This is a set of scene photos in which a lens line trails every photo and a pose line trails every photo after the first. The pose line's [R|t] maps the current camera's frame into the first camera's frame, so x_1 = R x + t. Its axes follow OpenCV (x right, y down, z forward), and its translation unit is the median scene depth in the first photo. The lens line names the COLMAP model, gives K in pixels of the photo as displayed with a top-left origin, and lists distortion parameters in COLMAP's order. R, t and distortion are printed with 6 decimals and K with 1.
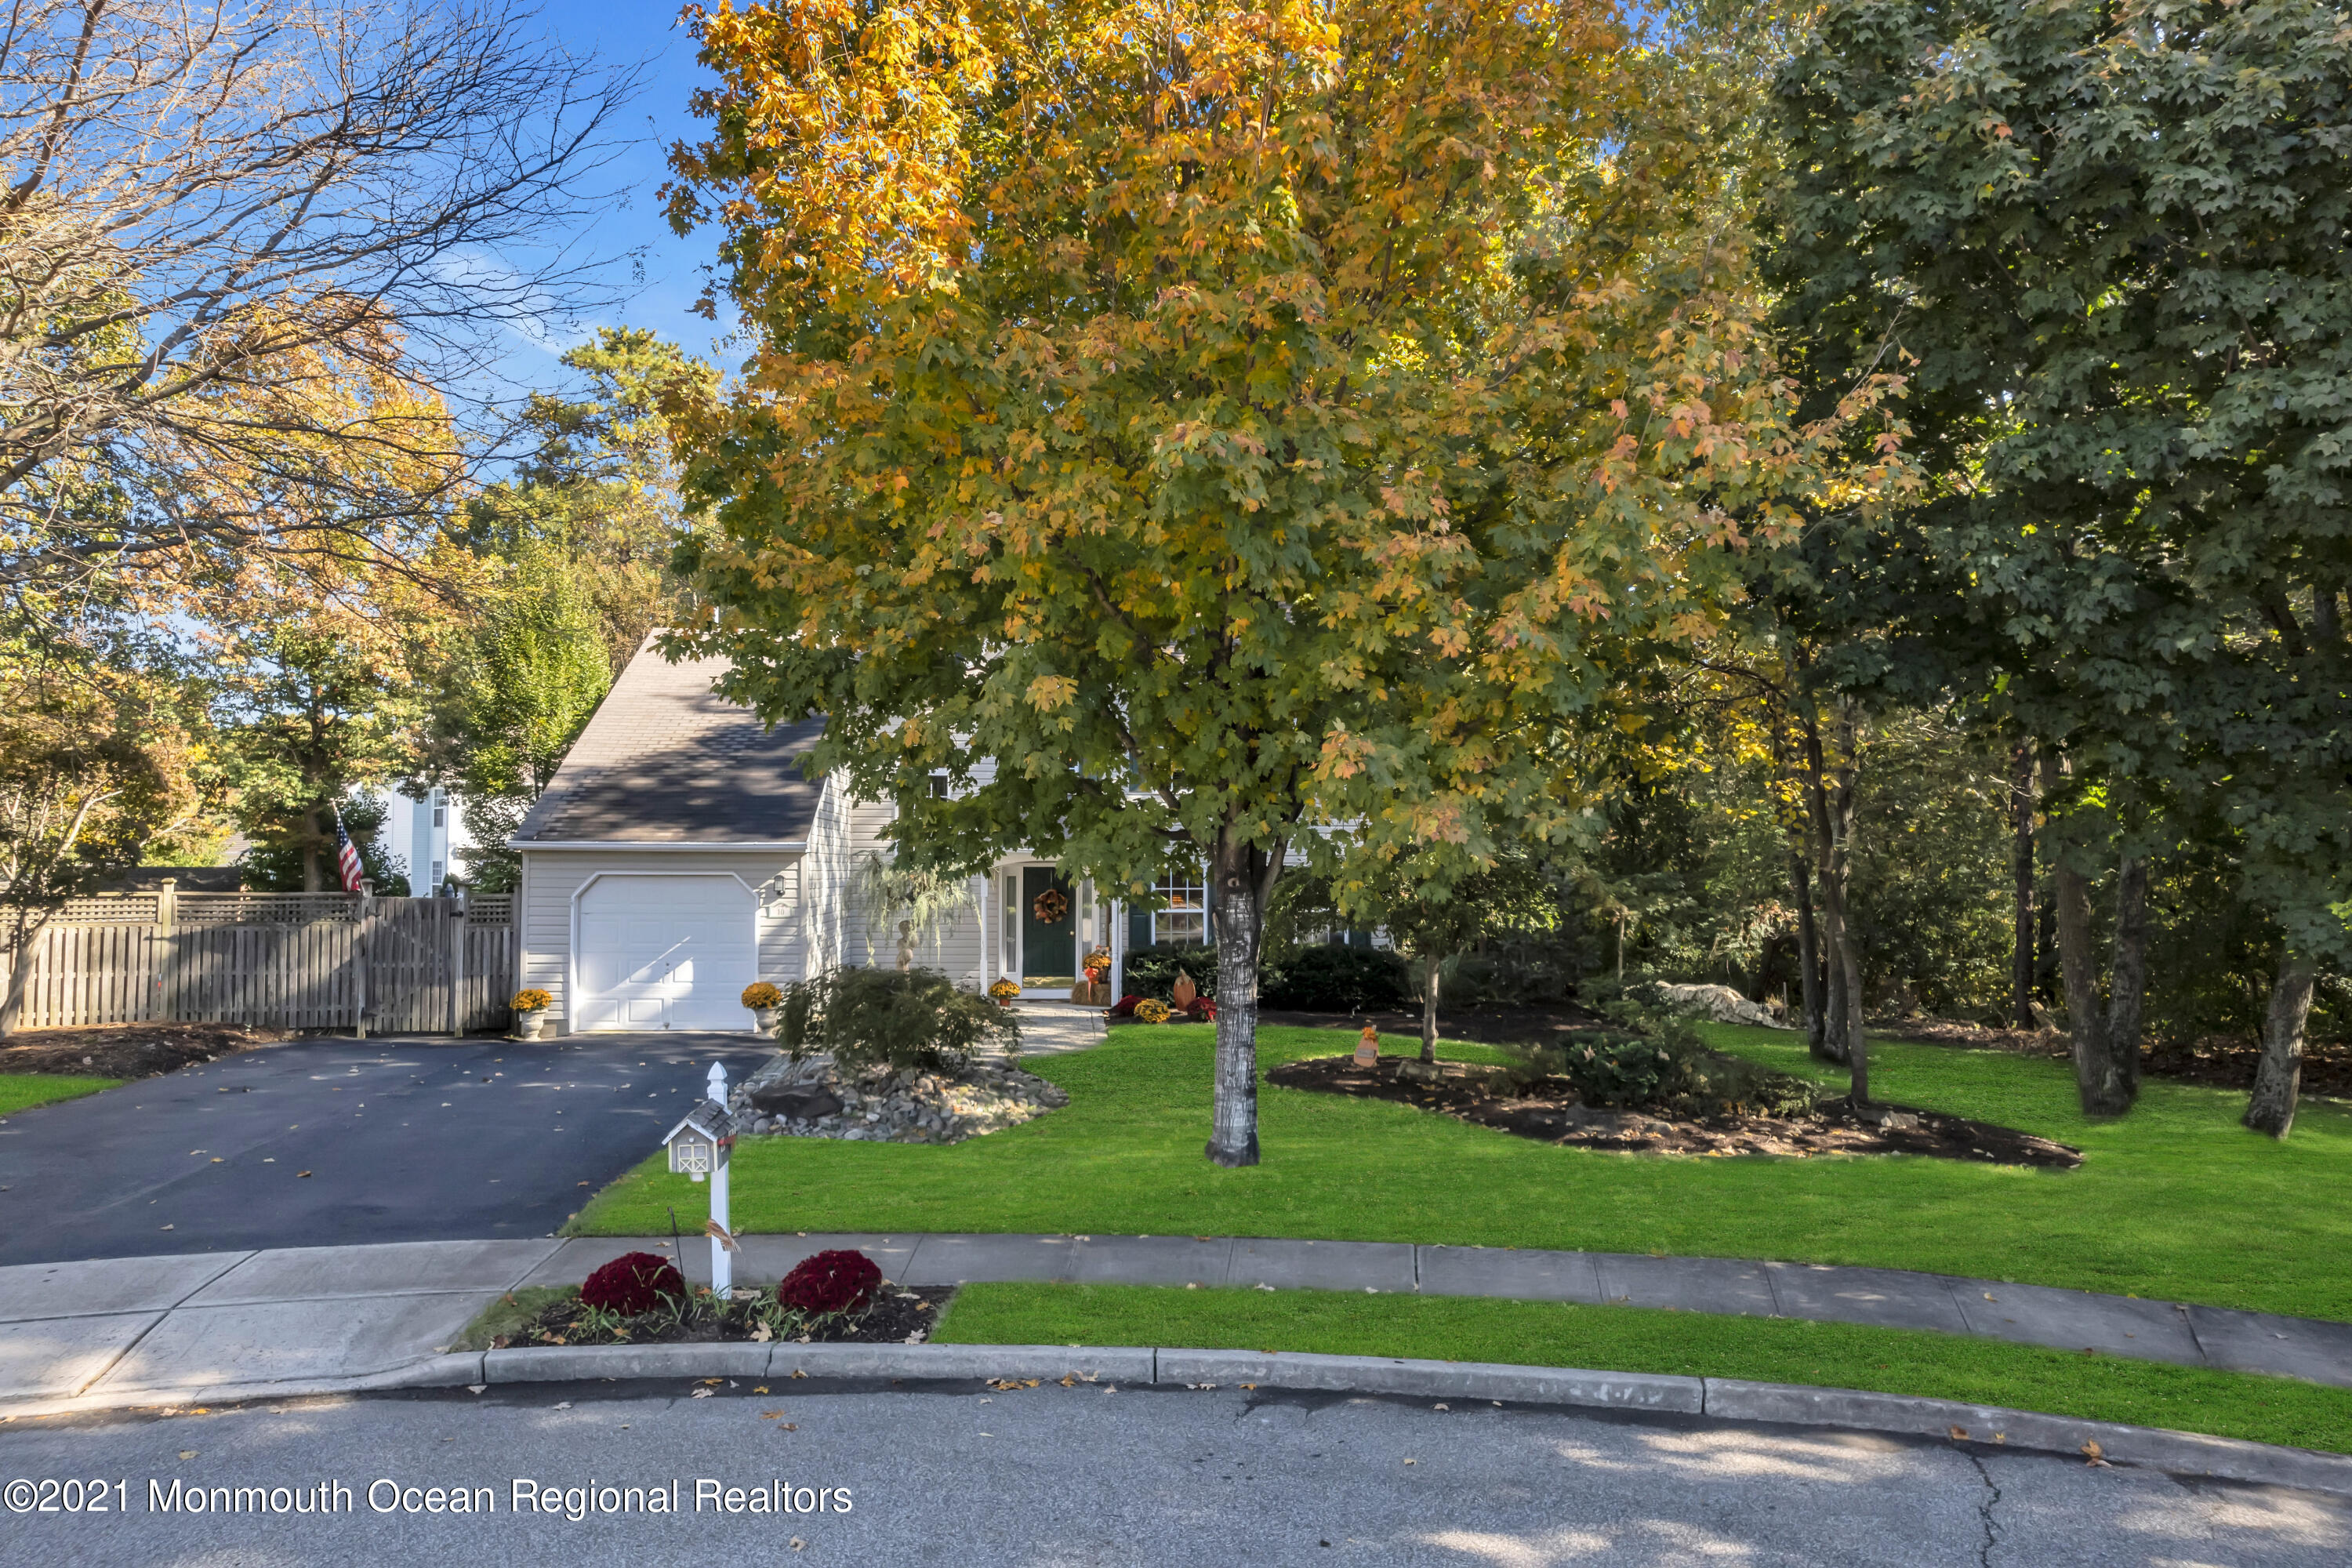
lens RADIAL K [[1508.1, 0, 1174.3], [0, 1508.1, 791.0], [0, 0, 1]] dist [-0.070005, 0.059609]
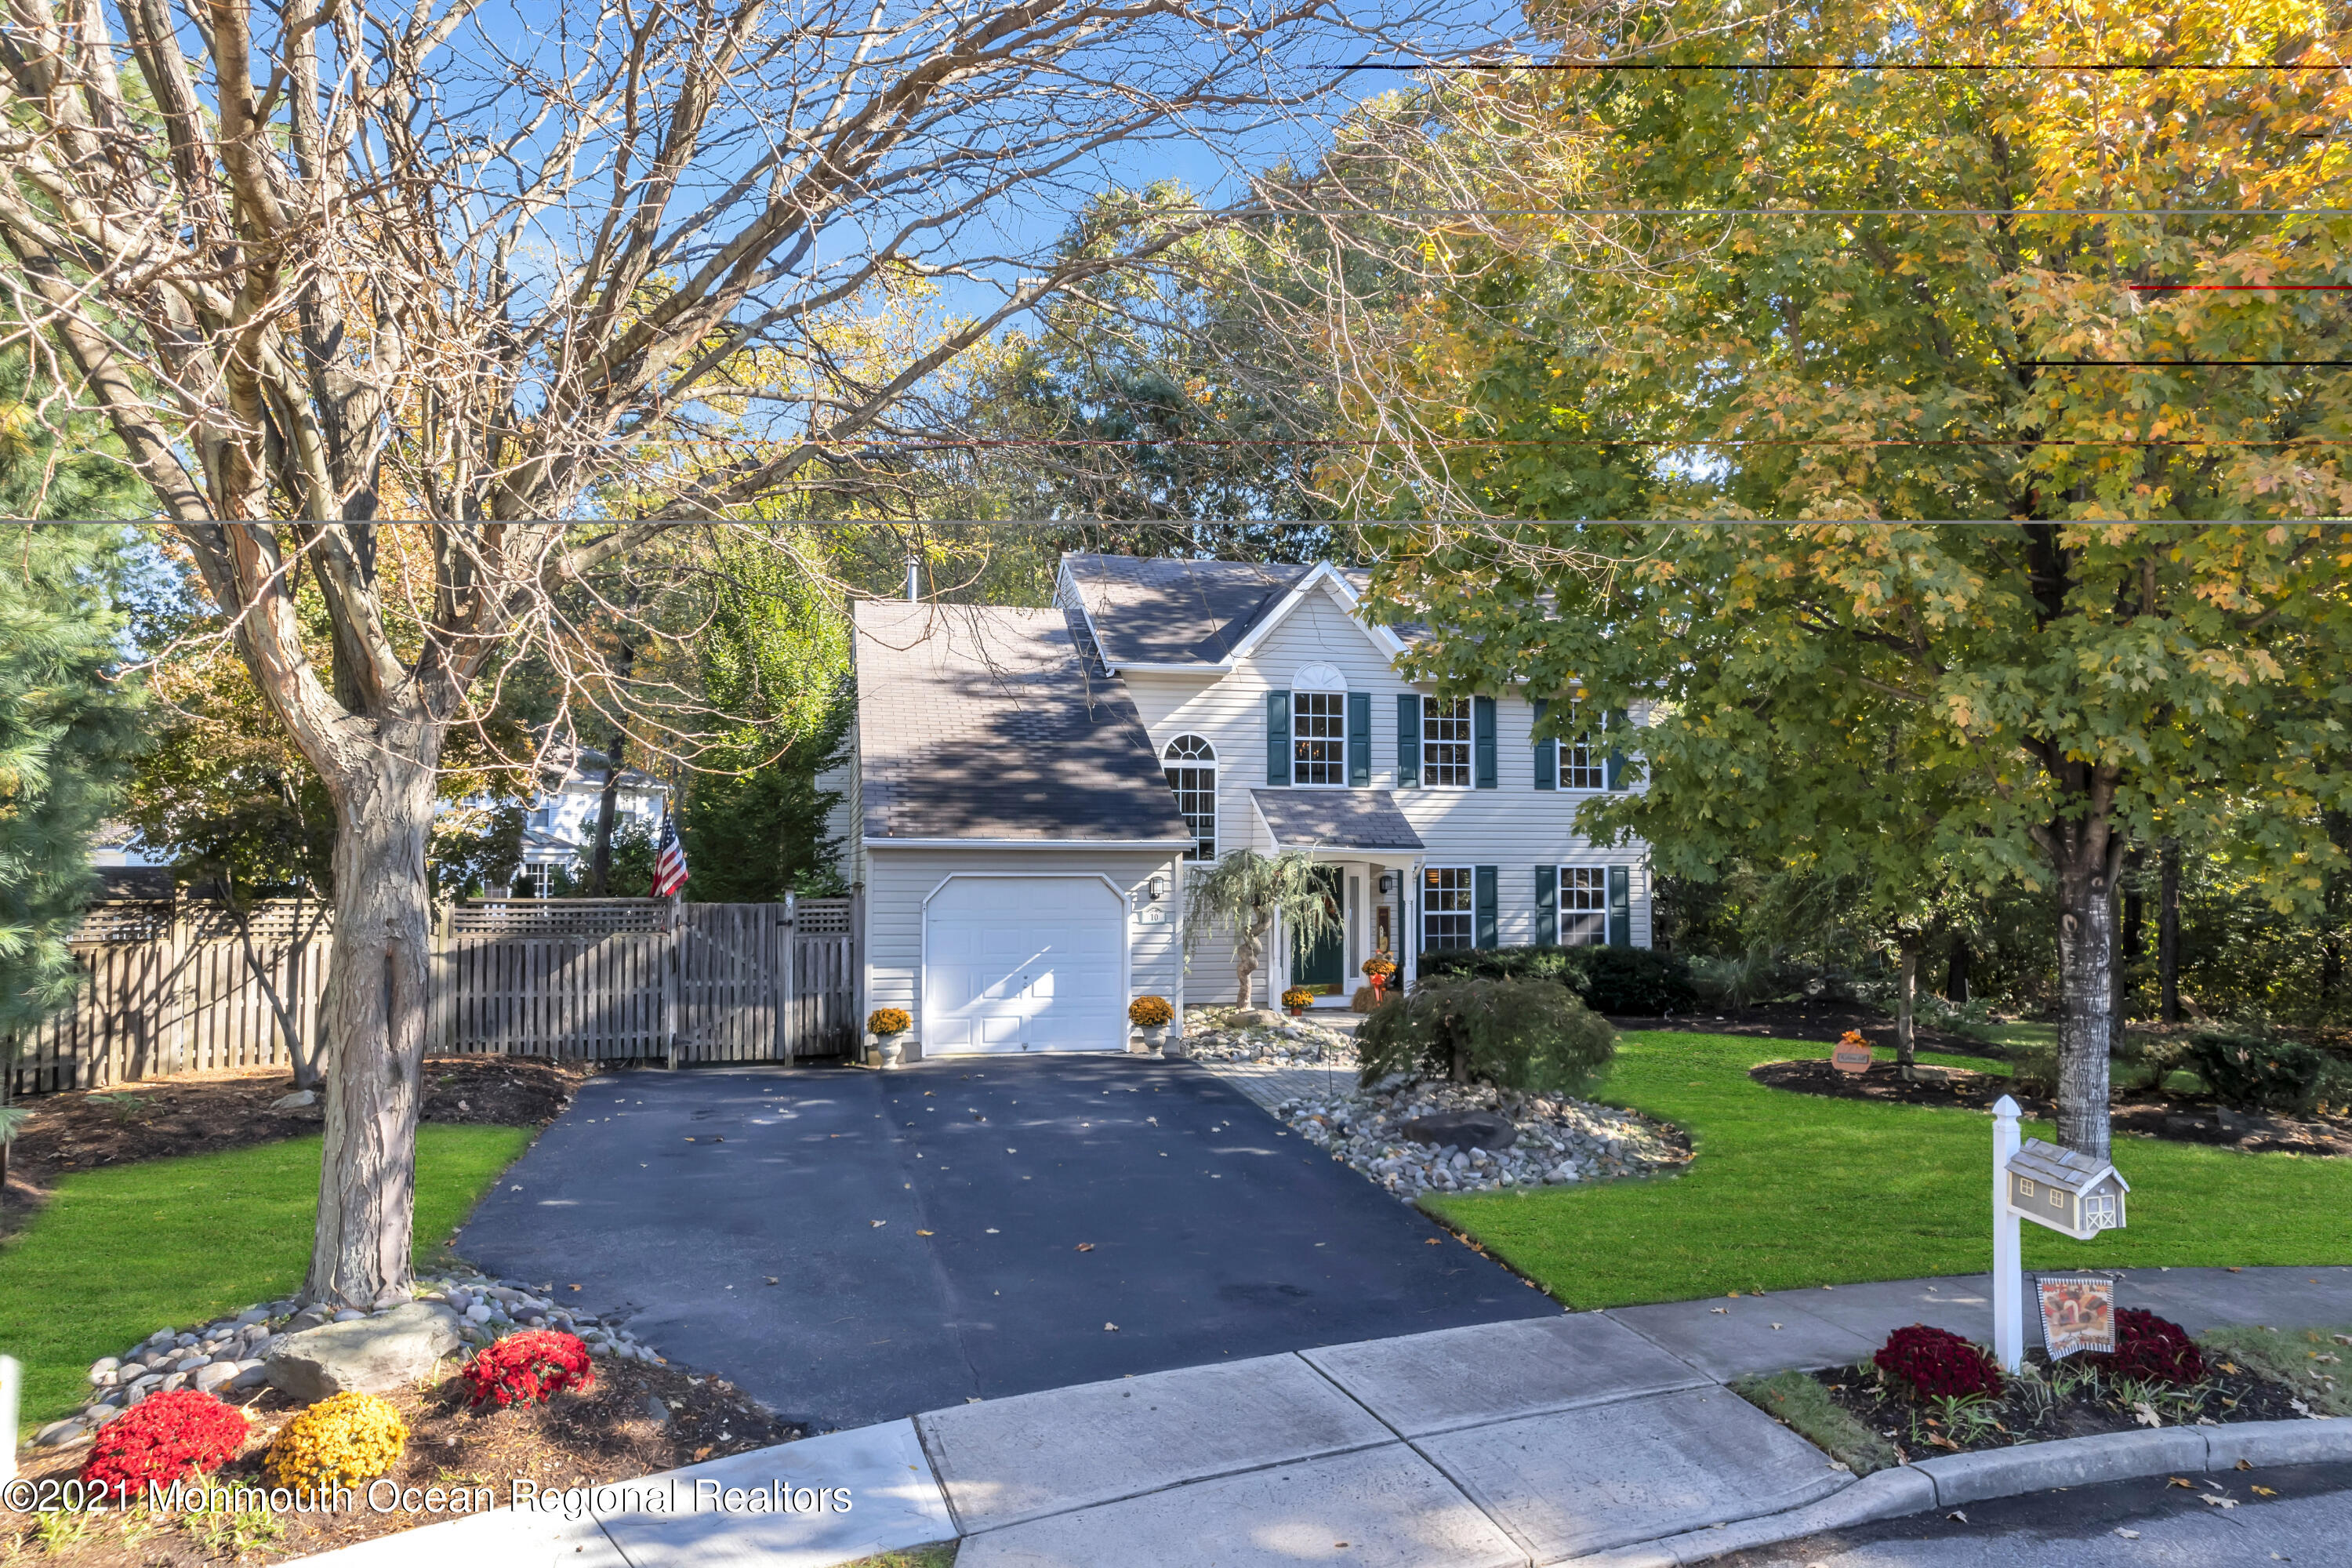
lens RADIAL K [[1508.1, 0, 1174.3], [0, 1508.1, 791.0], [0, 0, 1]] dist [-0.070005, 0.059609]
pose [[0.986639, 0.008026, 0.162723, -0.403866], [-0.008072, 0.999967, -0.000378, 0.005335], [-0.162721, -0.000940, 0.986672, 0.109530]]
